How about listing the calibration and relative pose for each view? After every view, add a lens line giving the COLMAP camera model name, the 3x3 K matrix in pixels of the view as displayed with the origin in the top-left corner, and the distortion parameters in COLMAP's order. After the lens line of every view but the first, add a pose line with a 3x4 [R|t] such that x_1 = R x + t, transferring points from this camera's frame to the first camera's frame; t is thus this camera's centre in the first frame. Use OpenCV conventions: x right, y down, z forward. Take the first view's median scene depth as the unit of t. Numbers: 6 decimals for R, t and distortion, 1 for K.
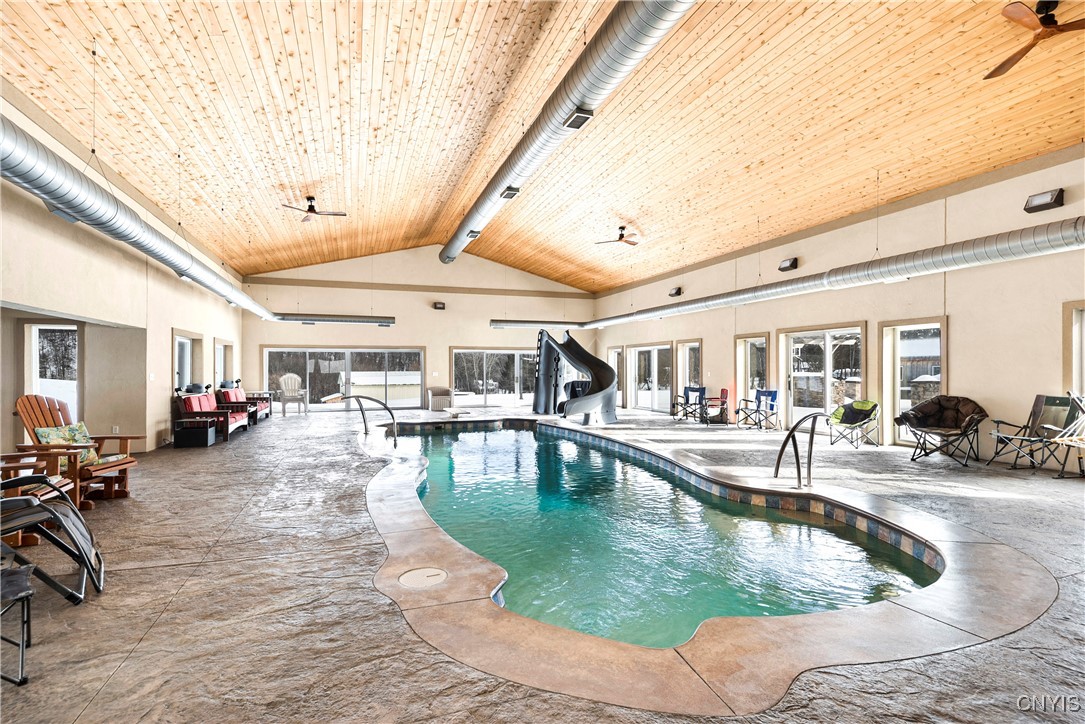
lens RADIAL K [[538.9, 0, 541.5], [0, 538.9, 361.7], [0, 0, 1]] dist [0.002947, 0.000057]
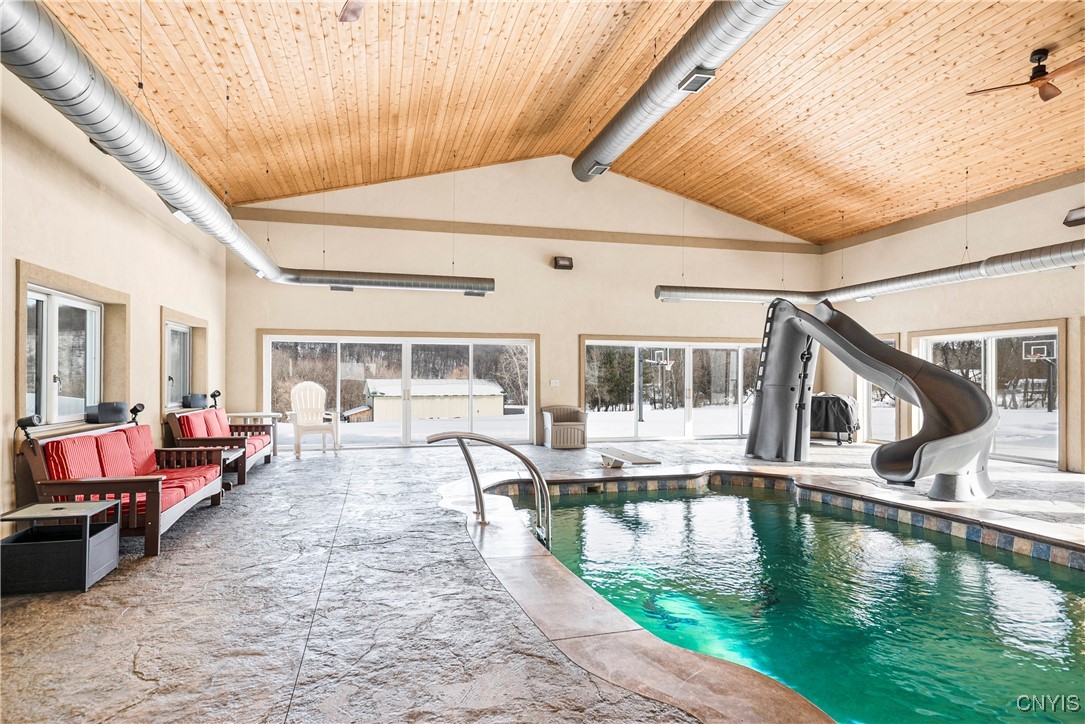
lens RADIAL K [[657.4, 0, 543.2], [0, 657.4, 367.0], [0, 0, 1]] dist [-0.005598, -0.001160]
pose [[0.995928, 0.003286, -0.090096, -0.175556], [-0.003430, 0.999993, -0.001443, 0.008026], [0.090091, 0.001746, 0.995932, 0.370619]]
